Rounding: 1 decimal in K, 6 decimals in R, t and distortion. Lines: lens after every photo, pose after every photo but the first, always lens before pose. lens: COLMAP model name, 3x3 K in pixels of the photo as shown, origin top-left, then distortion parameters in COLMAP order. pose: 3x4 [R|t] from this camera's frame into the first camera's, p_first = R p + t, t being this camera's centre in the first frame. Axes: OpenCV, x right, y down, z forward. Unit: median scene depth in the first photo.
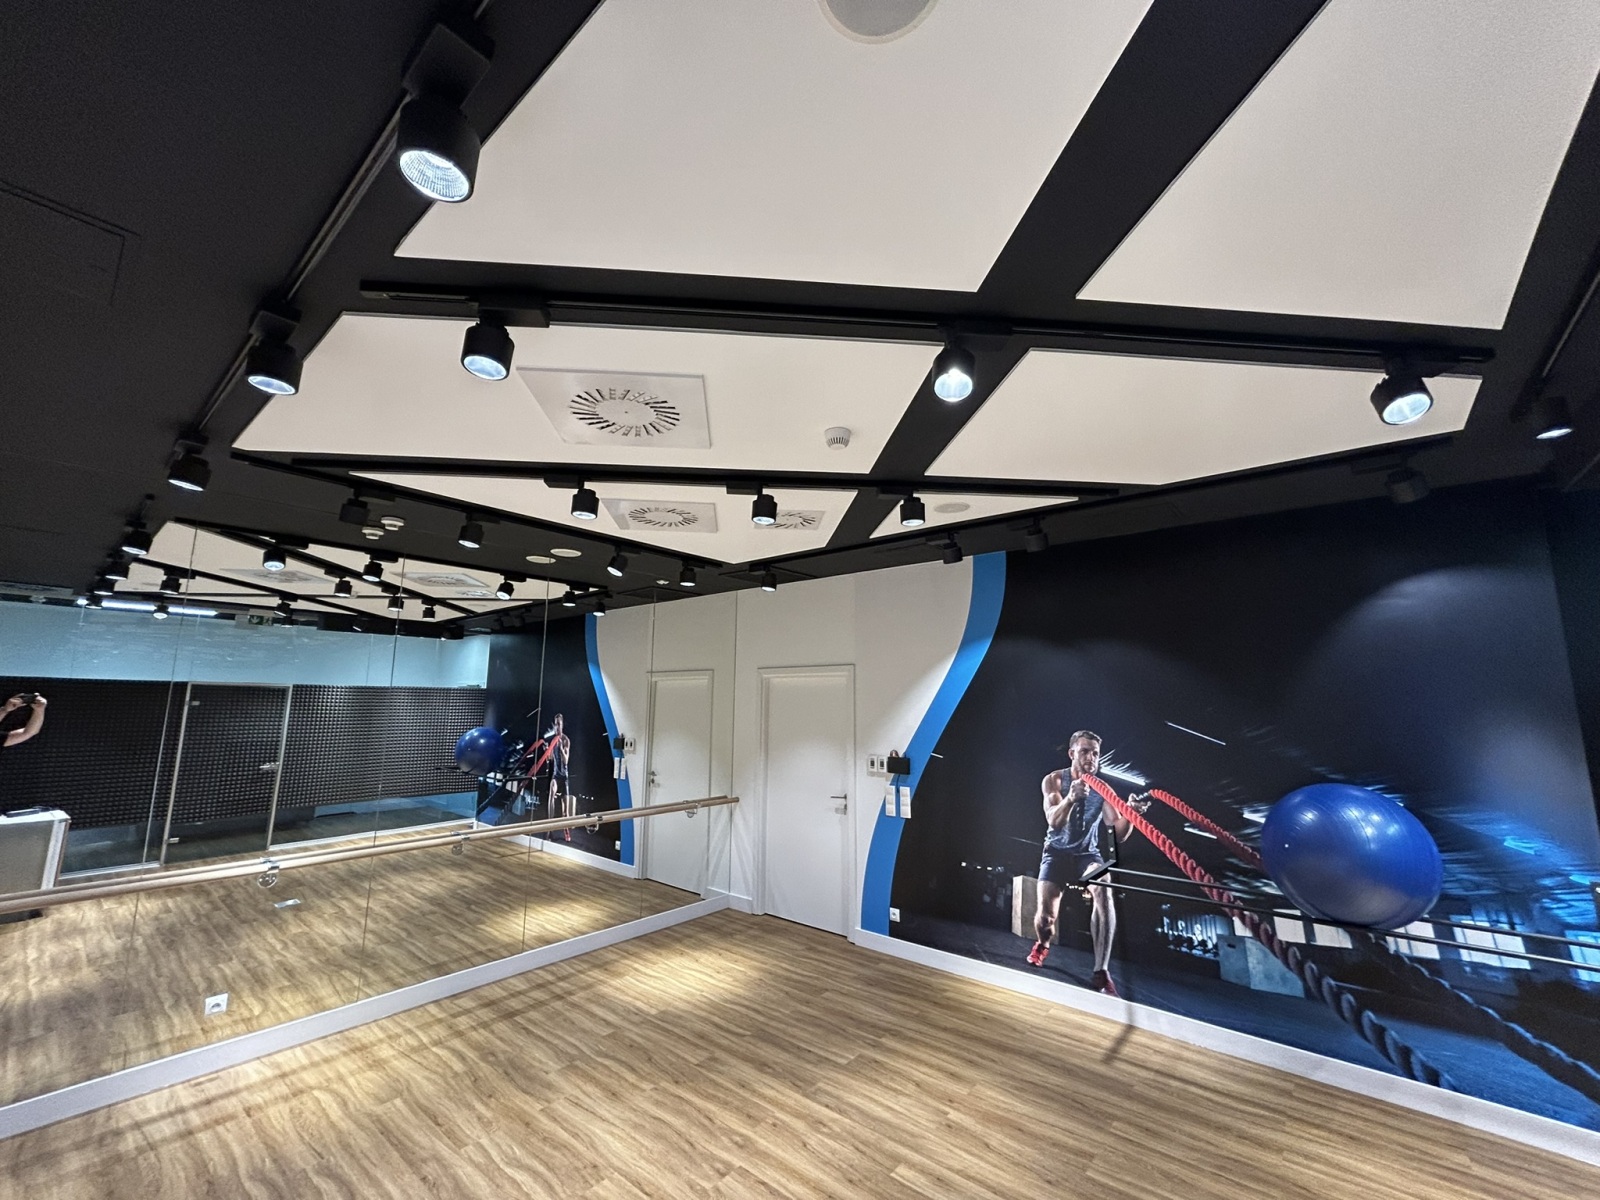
lens RADIAL K [[647.4, 0, 810.7], [0, 647.4, 604.1], [0, 0, 1]] dist [-0.002331, 0.001650]
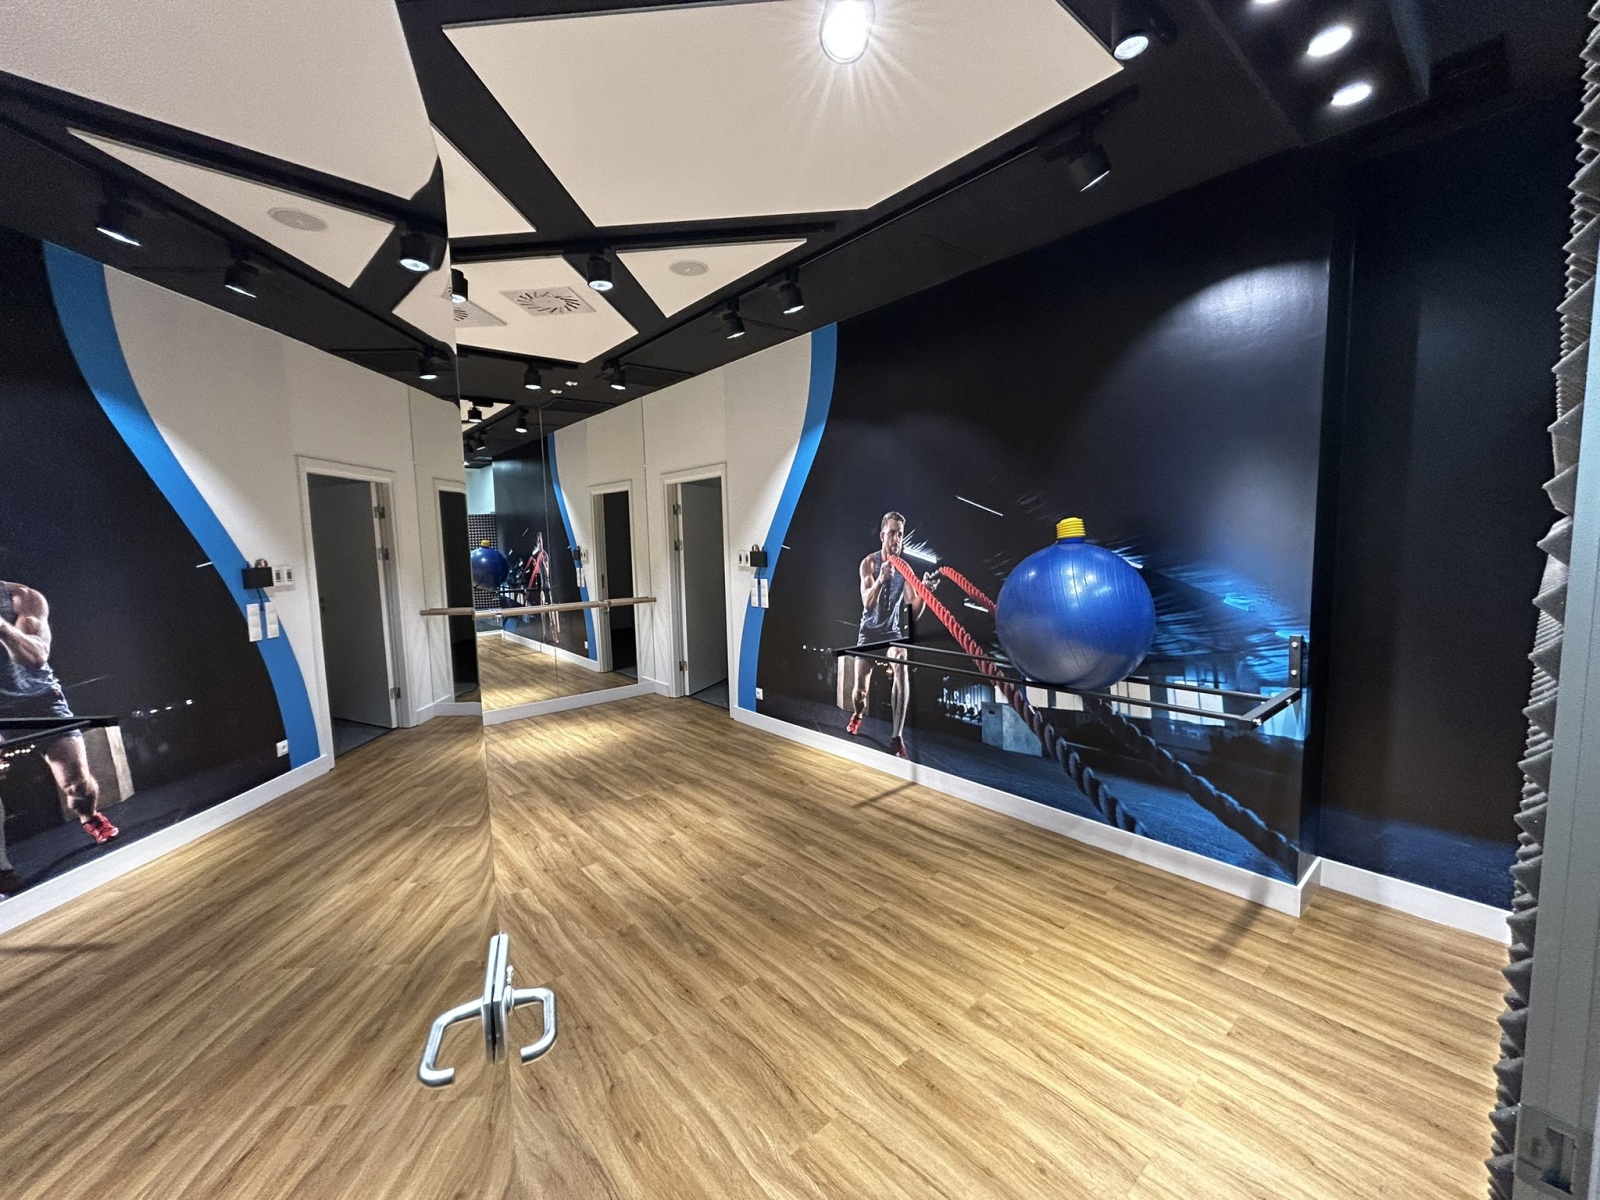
lens RADIAL K [[647.4, 0, 794.3], [0, 647.4, 598.5], [0, 0, 1]] dist [-0.002331, 0.001650]
pose [[0.985599, -0.018036, -0.168135, 0.511587], [0.060225, 0.966537, 0.249356, 0.083240], [0.158011, -0.255891, 0.953705, 0.028873]]
